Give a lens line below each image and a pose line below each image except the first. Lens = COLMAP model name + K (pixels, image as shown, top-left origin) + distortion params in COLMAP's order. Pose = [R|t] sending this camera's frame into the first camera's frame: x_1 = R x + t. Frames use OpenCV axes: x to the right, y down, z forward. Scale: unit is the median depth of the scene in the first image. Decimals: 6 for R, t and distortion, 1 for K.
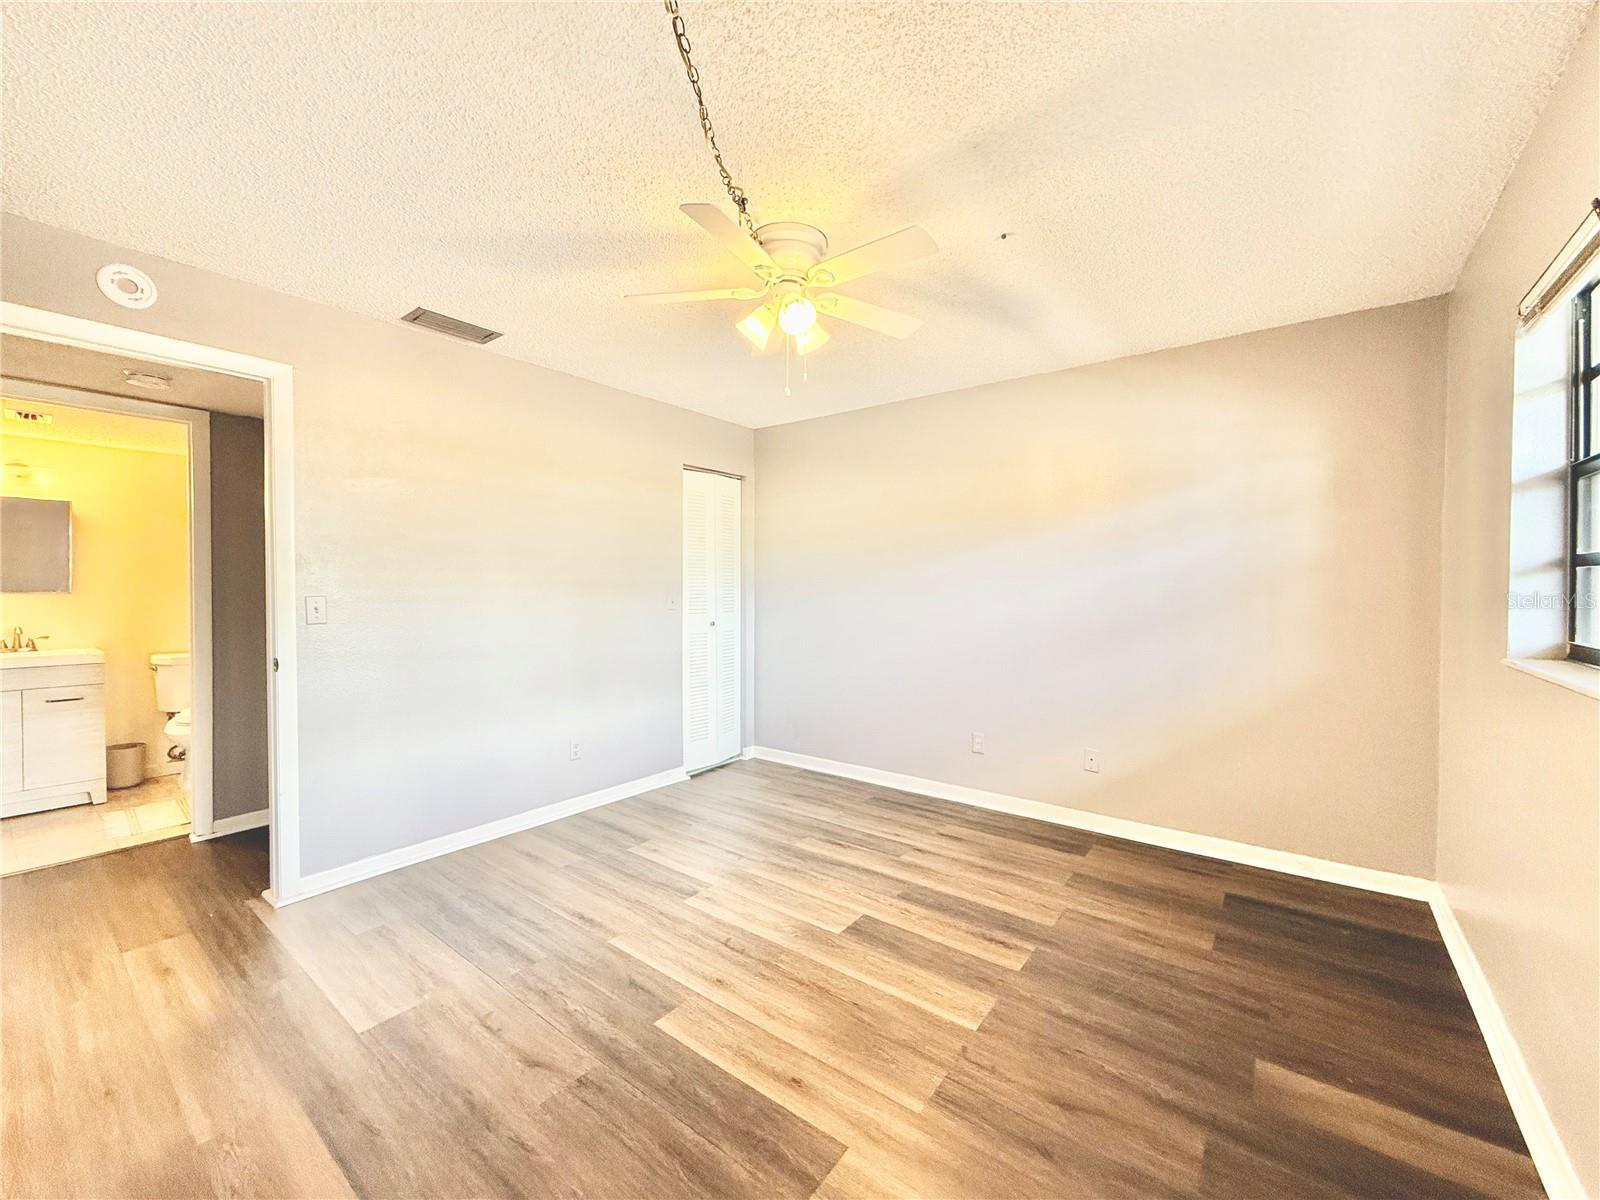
lens RADIAL K [[642.4, 0, 800.0], [0, 642.4, 600.0], [0, 0, 1]] dist [-0.001516, -0.000094]
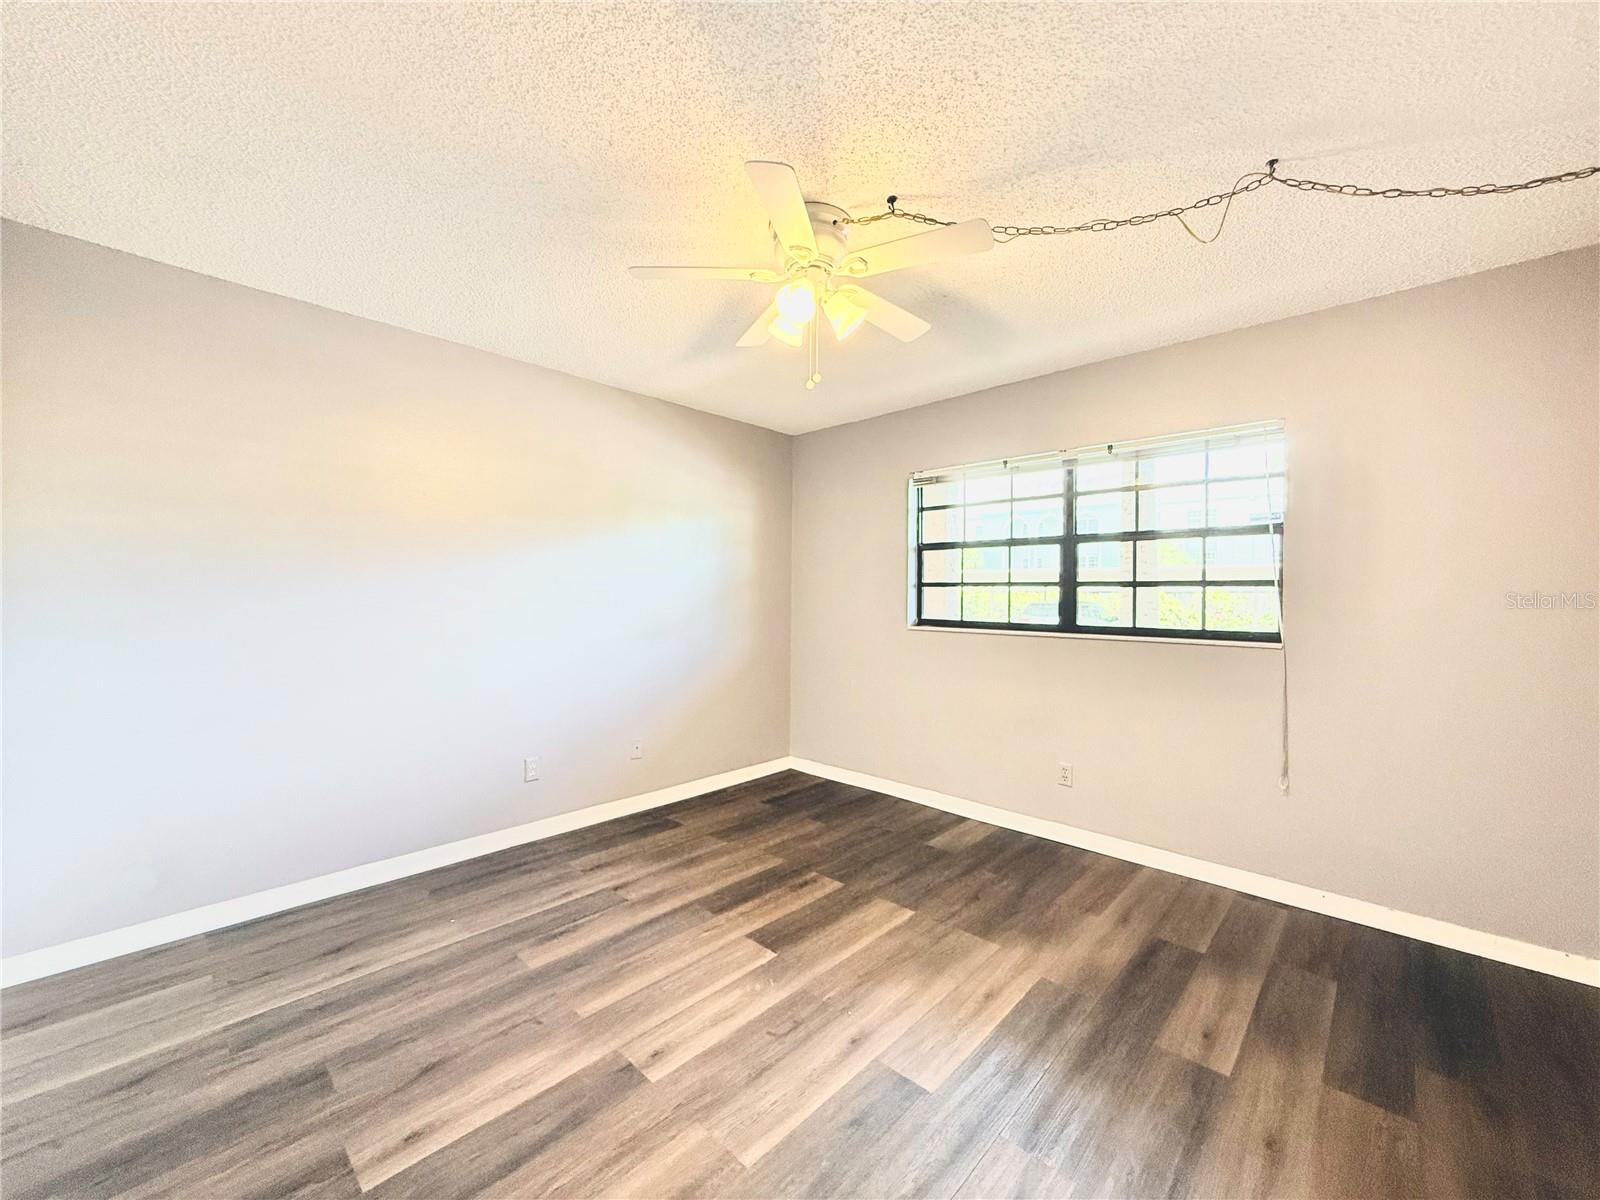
lens RADIAL K [[642.4, 0, 800.0], [0, 642.4, 600.0], [0, 0, 1]] dist [-0.001516, -0.000094]
pose [[0.097322, -0.011195, 0.995190, -1.059644], [0.013835, 0.999855, 0.009895, -0.024351], [-0.995157, 0.012805, 0.097463, 1.032689]]
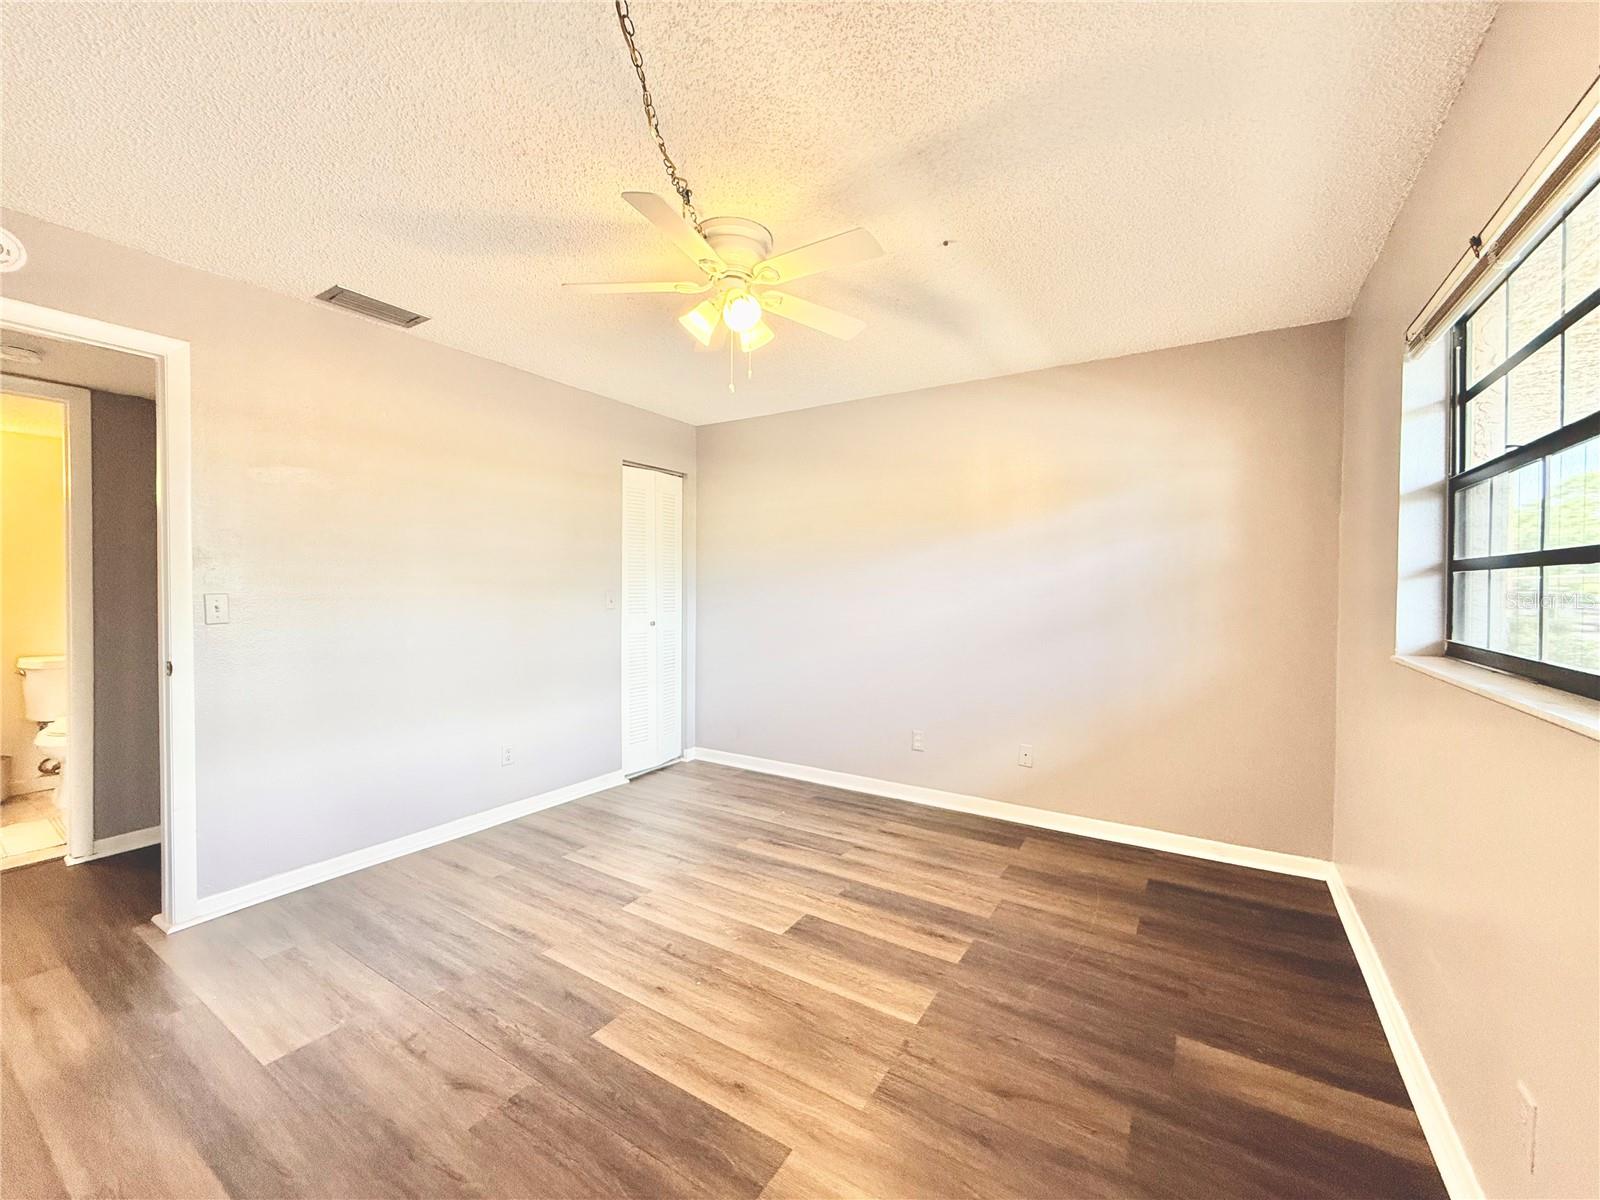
lens RADIAL K [[642.4, 0, 800.0], [0, 642.4, 600.0], [0, 0, 1]] dist [-0.001516, -0.000094]
pose [[0.995732, 0.003193, 0.092232, -0.005120], [-0.003206, 0.999995, -0.000009, 0.000571], [-0.092231, -0.000287, 0.995738, 0.006153]]
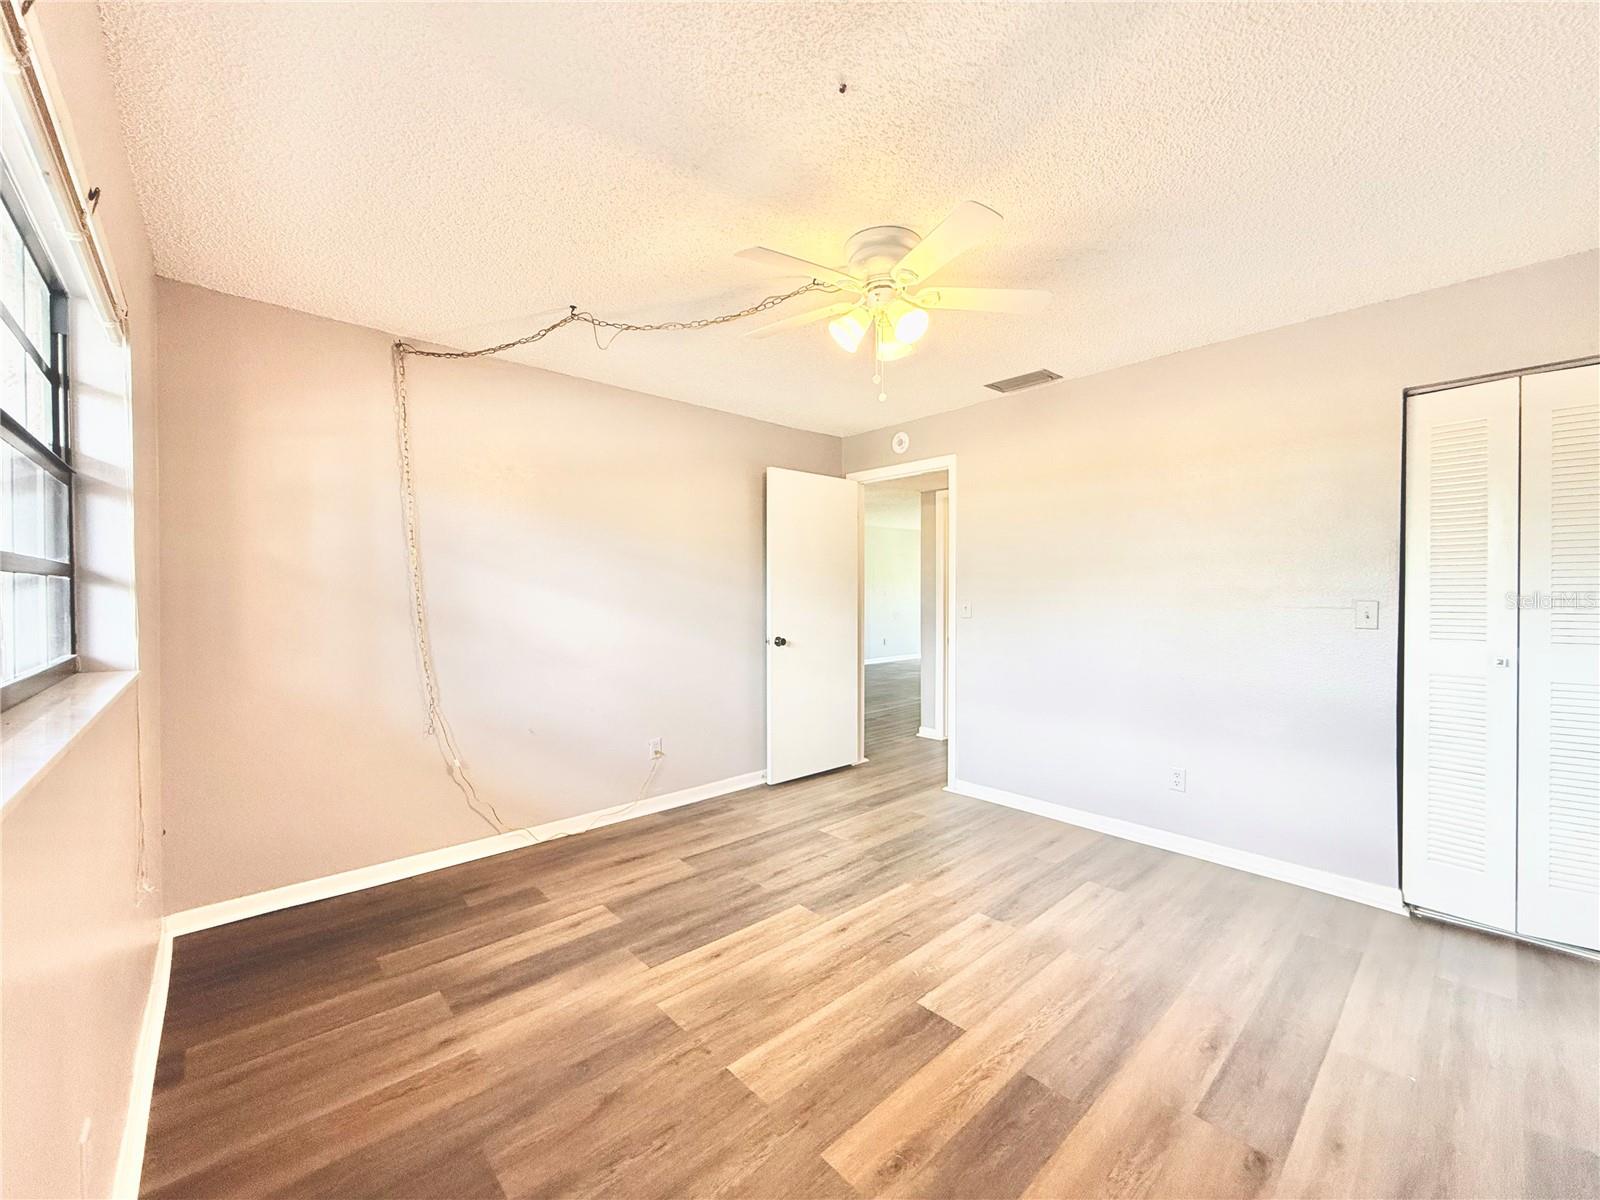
lens RADIAL K [[642.4, 0, 800.0], [0, 642.4, 600.0], [0, 0, 1]] dist [-0.001516, -0.000094]
pose [[-0.172532, 0.012246, -0.984928, 1.093548], [-0.020074, 0.999671, 0.015946, -0.027623], [0.984799, 0.022522, -0.172229, 1.169792]]
